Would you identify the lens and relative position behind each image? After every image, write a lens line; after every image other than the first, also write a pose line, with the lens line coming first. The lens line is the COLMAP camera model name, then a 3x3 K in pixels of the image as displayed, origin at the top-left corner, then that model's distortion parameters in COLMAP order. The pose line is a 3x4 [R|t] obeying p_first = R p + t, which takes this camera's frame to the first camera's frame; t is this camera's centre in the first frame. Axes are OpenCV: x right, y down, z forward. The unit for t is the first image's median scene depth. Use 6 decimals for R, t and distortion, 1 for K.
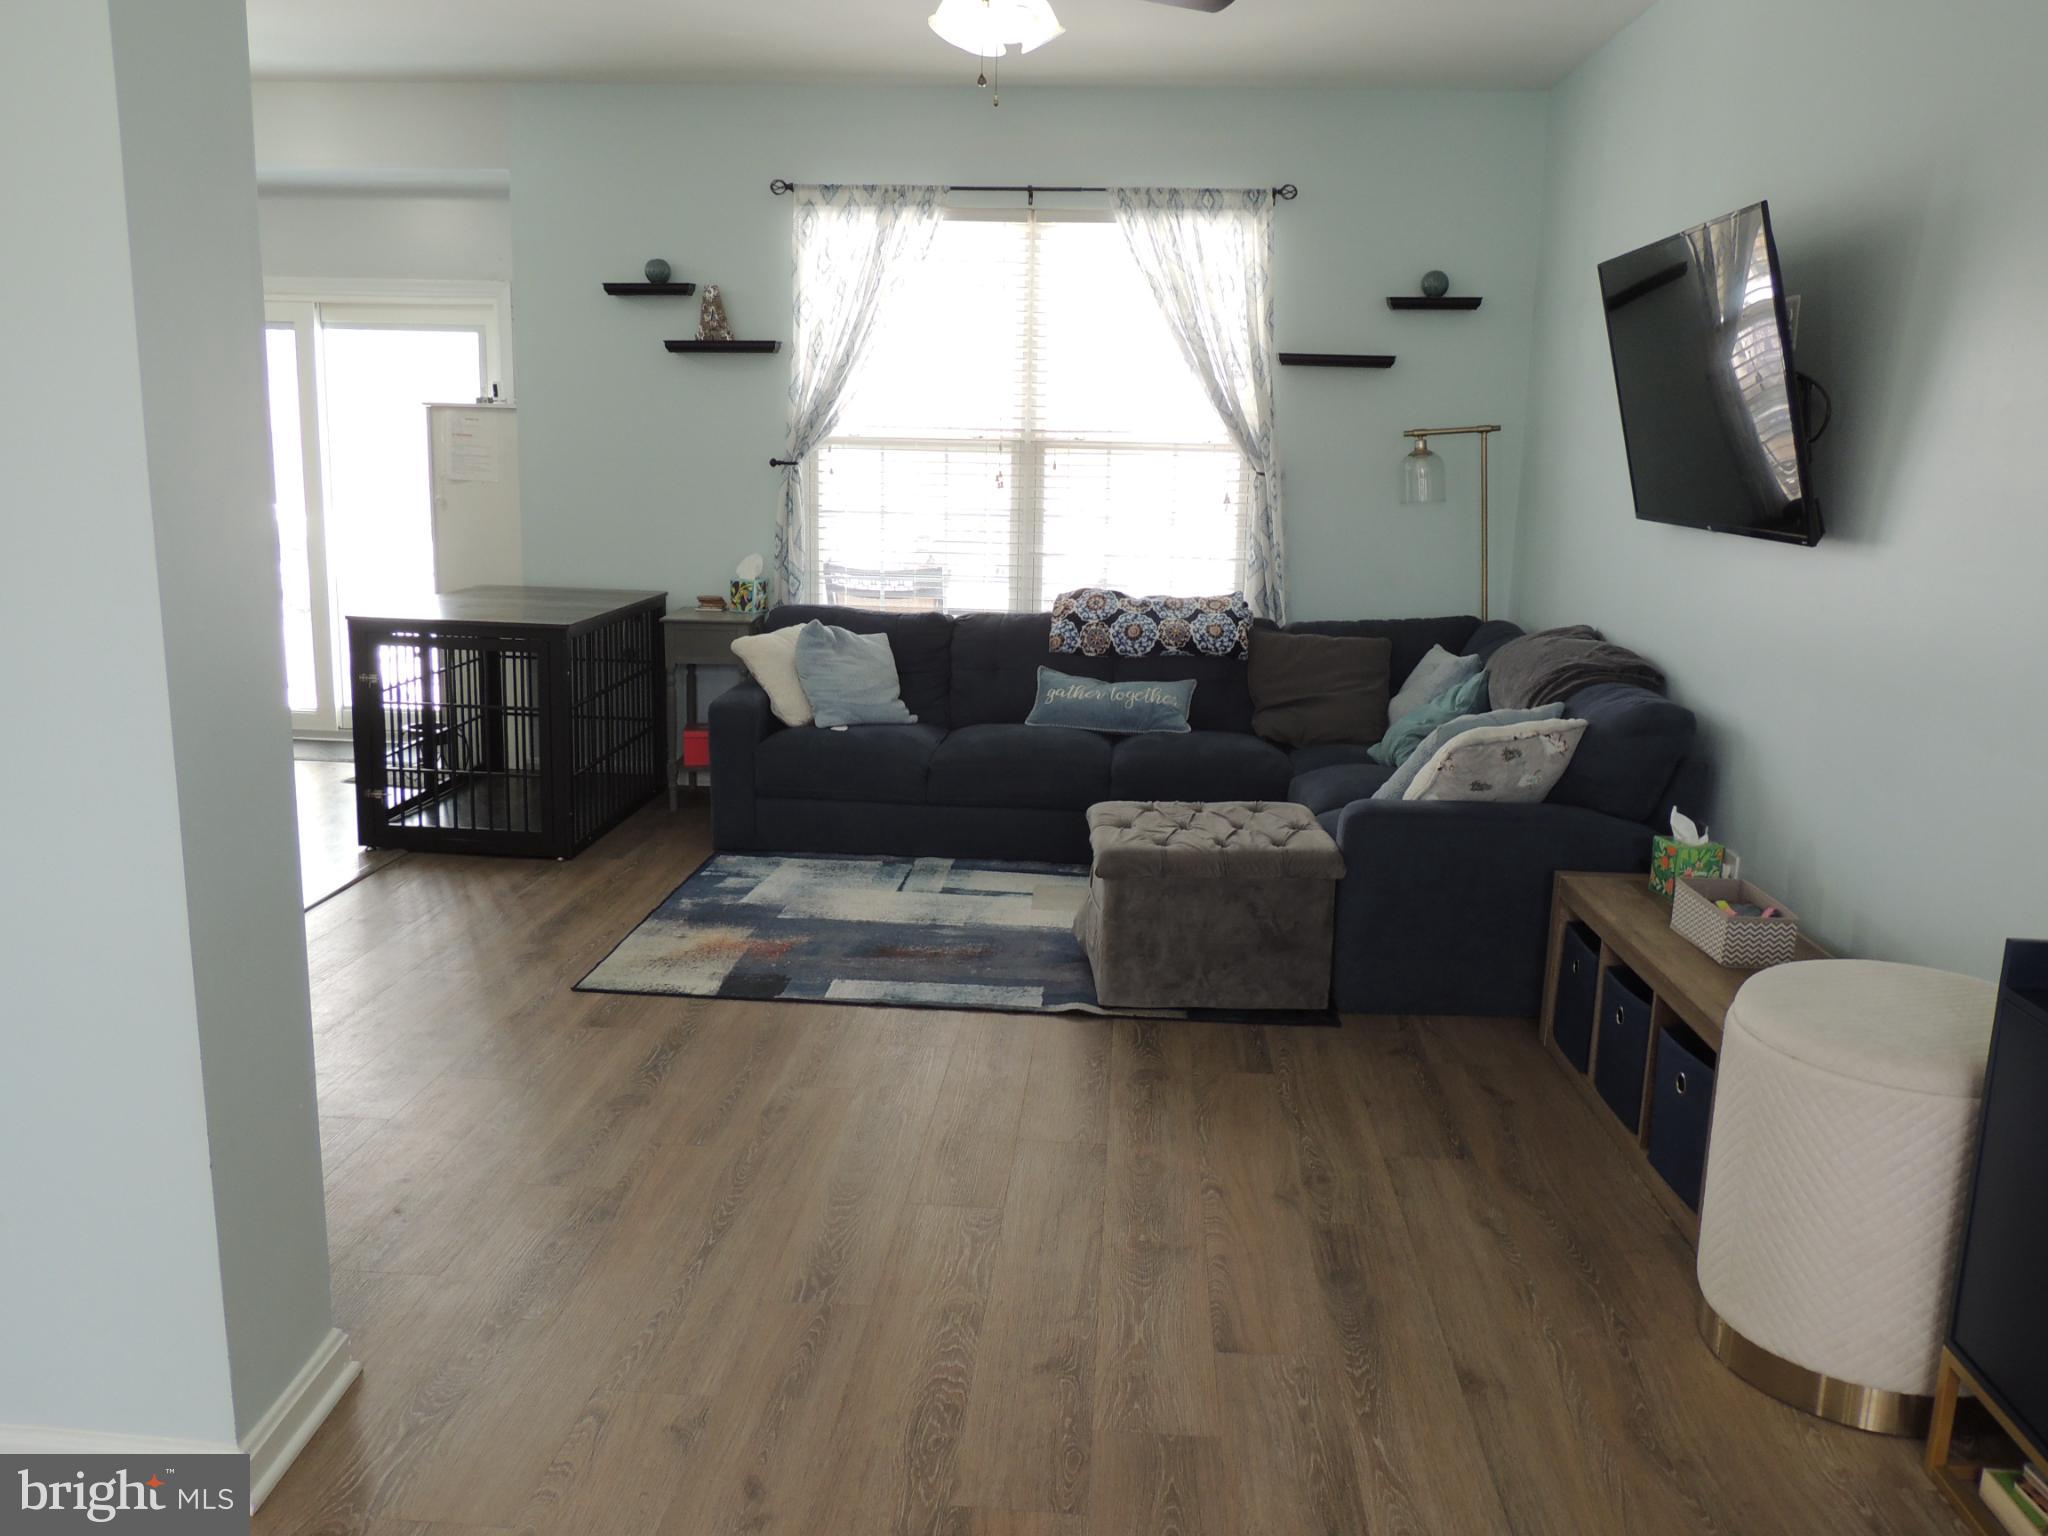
lens RADIAL K [[1632.9, 0, 1024.0], [0, 1632.9, 768.0], [0, 0, 1]] dist [-0.004520, -0.000477]
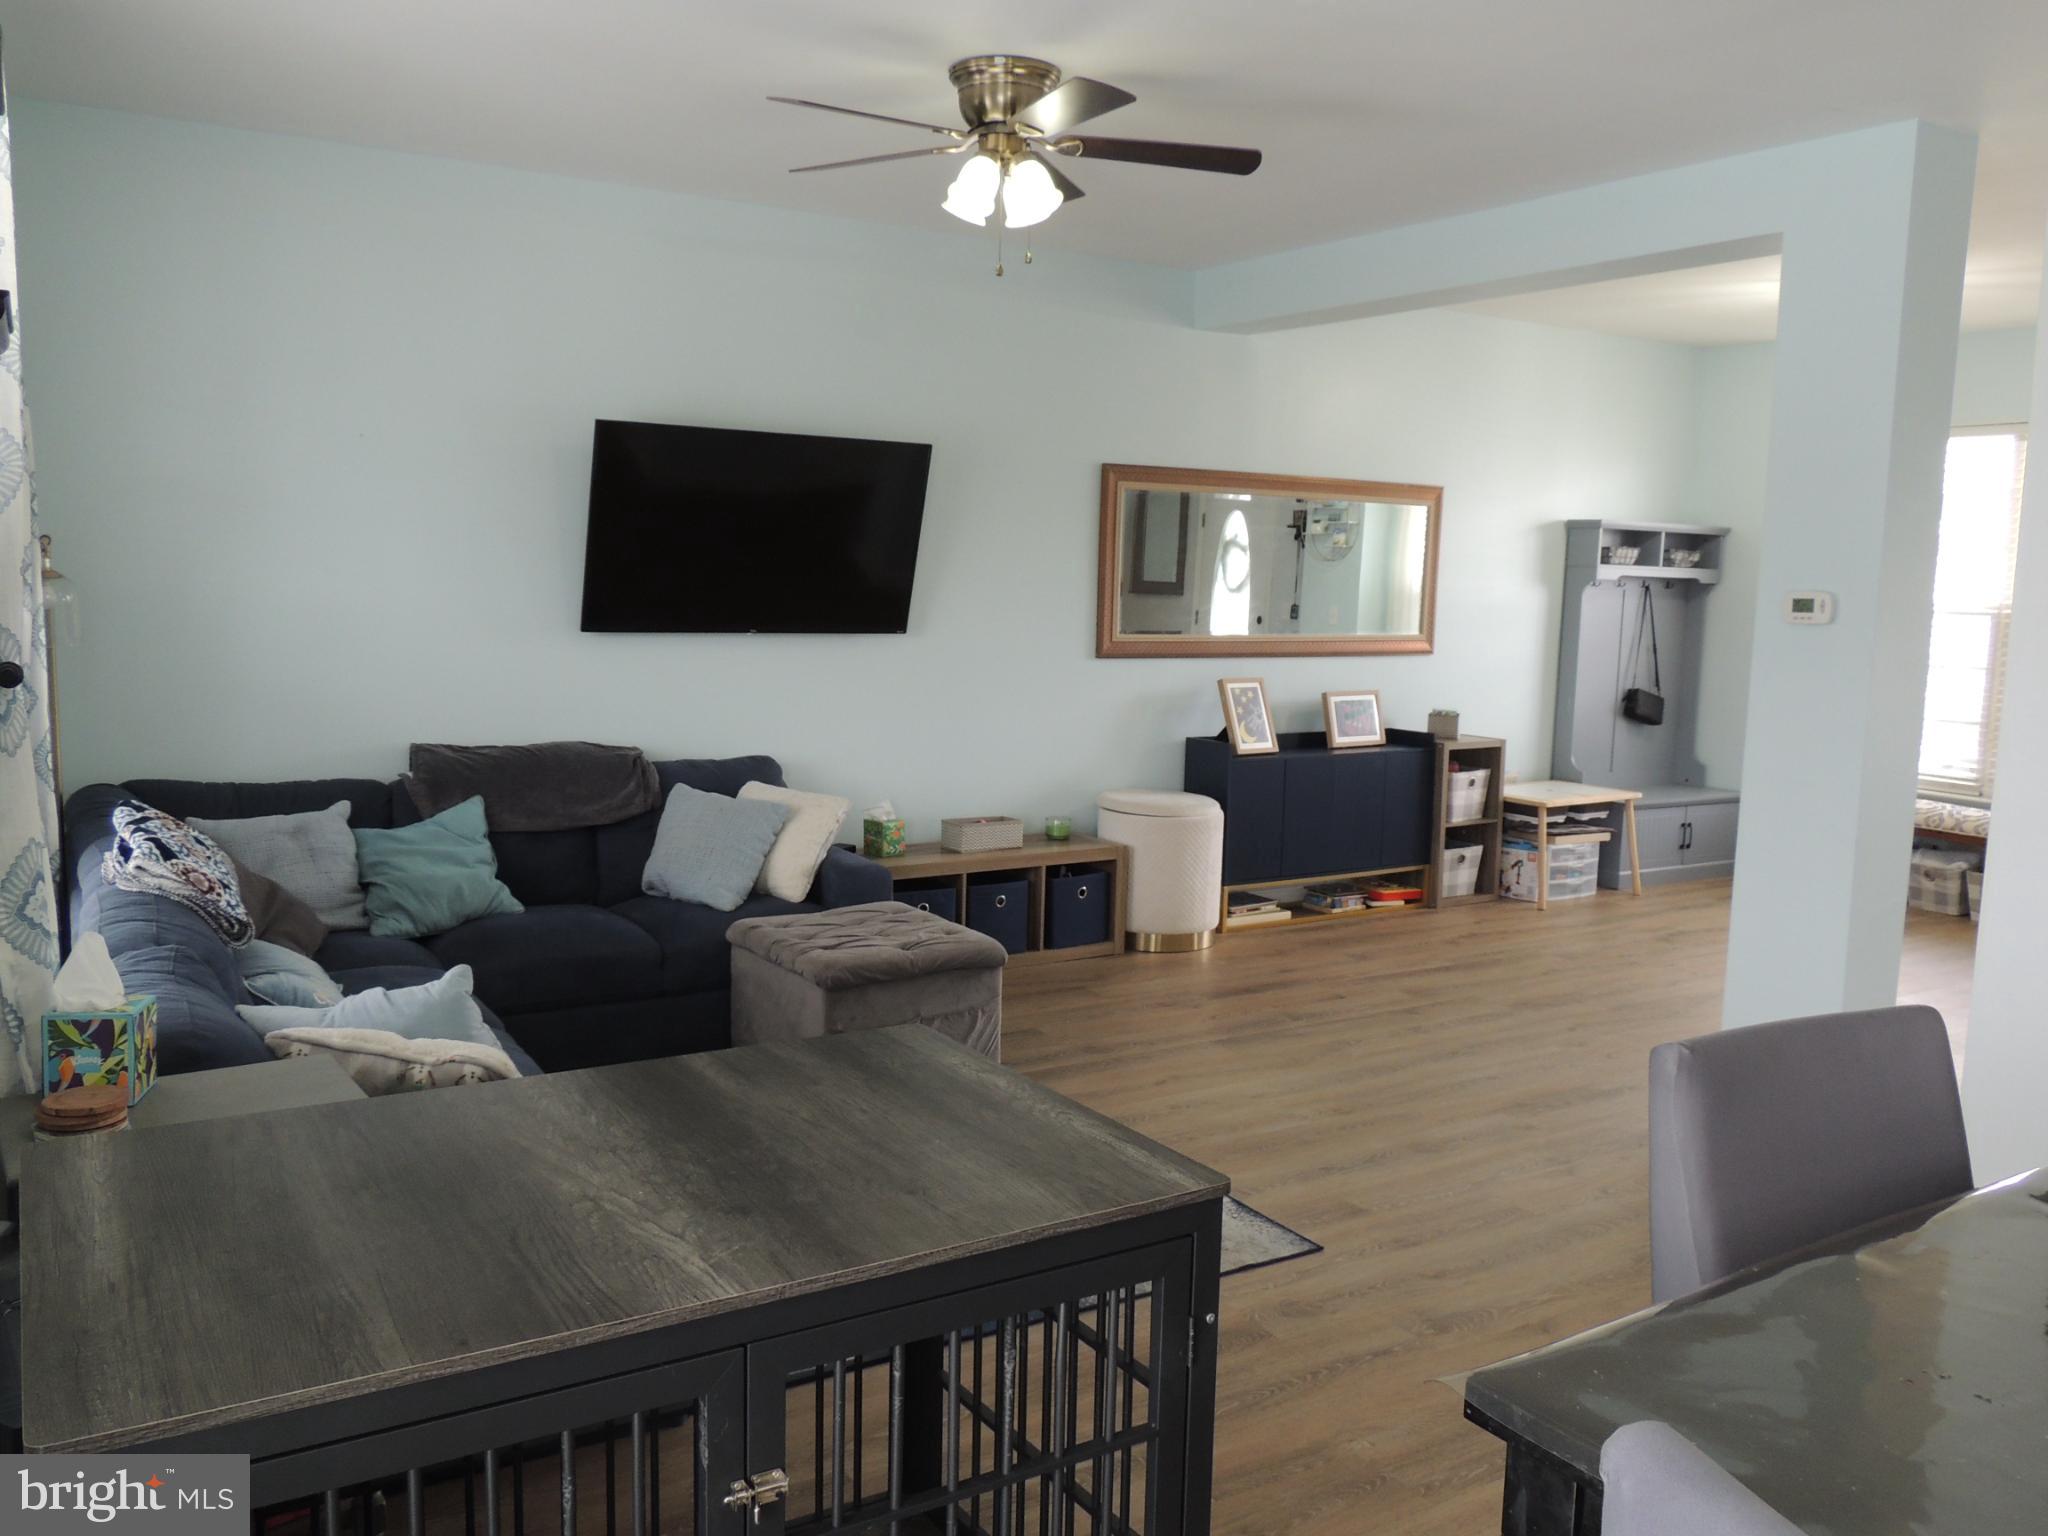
lens RADIAL K [[1632.9, 0, 1024.0], [0, 1632.9, 768.0], [0, 0, 1]] dist [-0.004520, -0.000477]
pose [[-0.590587, -0.126503, 0.796997, -1.009408], [0.122631, 0.962097, 0.243580, -0.405027], [-0.797602, 0.241592, -0.552689, 1.856810]]
